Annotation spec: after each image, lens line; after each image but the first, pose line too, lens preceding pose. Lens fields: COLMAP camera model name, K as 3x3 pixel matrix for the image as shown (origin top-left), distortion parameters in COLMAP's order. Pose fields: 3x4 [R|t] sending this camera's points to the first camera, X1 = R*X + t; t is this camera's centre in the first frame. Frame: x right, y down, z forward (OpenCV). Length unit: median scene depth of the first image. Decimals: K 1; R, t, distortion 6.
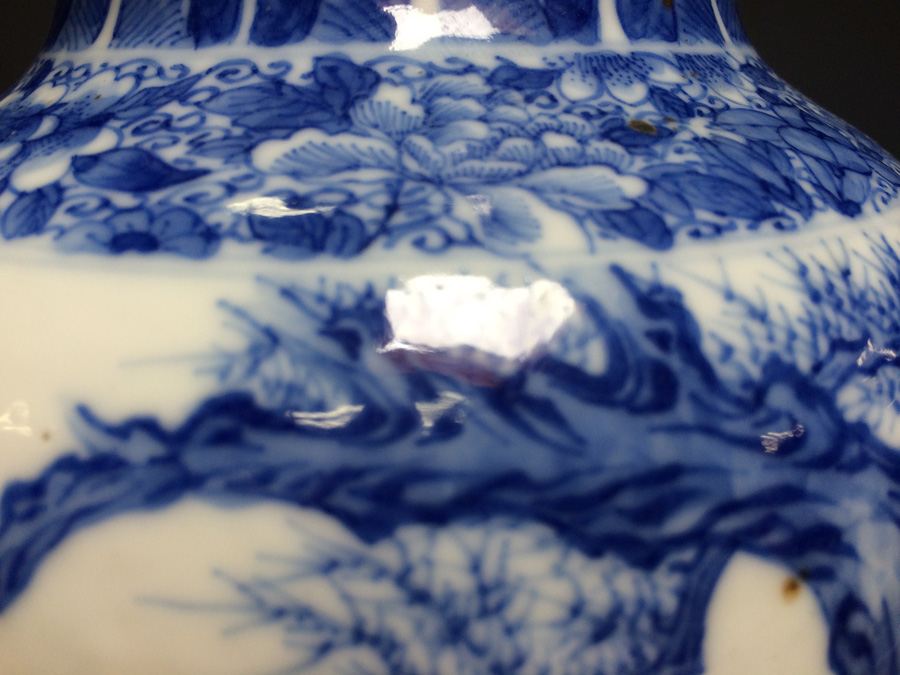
lens RADIAL K [[828.9, 0, 446.5], [0, 828.9, 335.5], [0, 0, 1]] dist [0.057724, -0.127988]
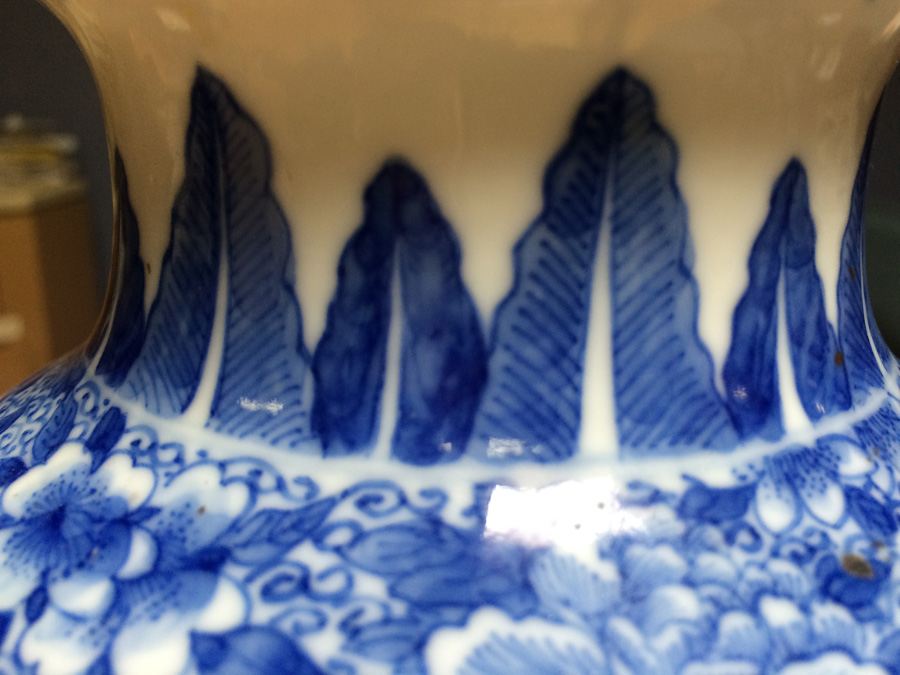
lens RADIAL K [[828.9, 0, 449.5], [0, 828.9, 342.8], [0, 0, 1]] dist [0.057724, -0.127988]
pose [[0.998023, -0.003292, 0.062759, -0.255951], [0.004747, 0.999723, -0.023055, -0.496945], [-0.062665, 0.023308, 0.997762, 0.172398]]
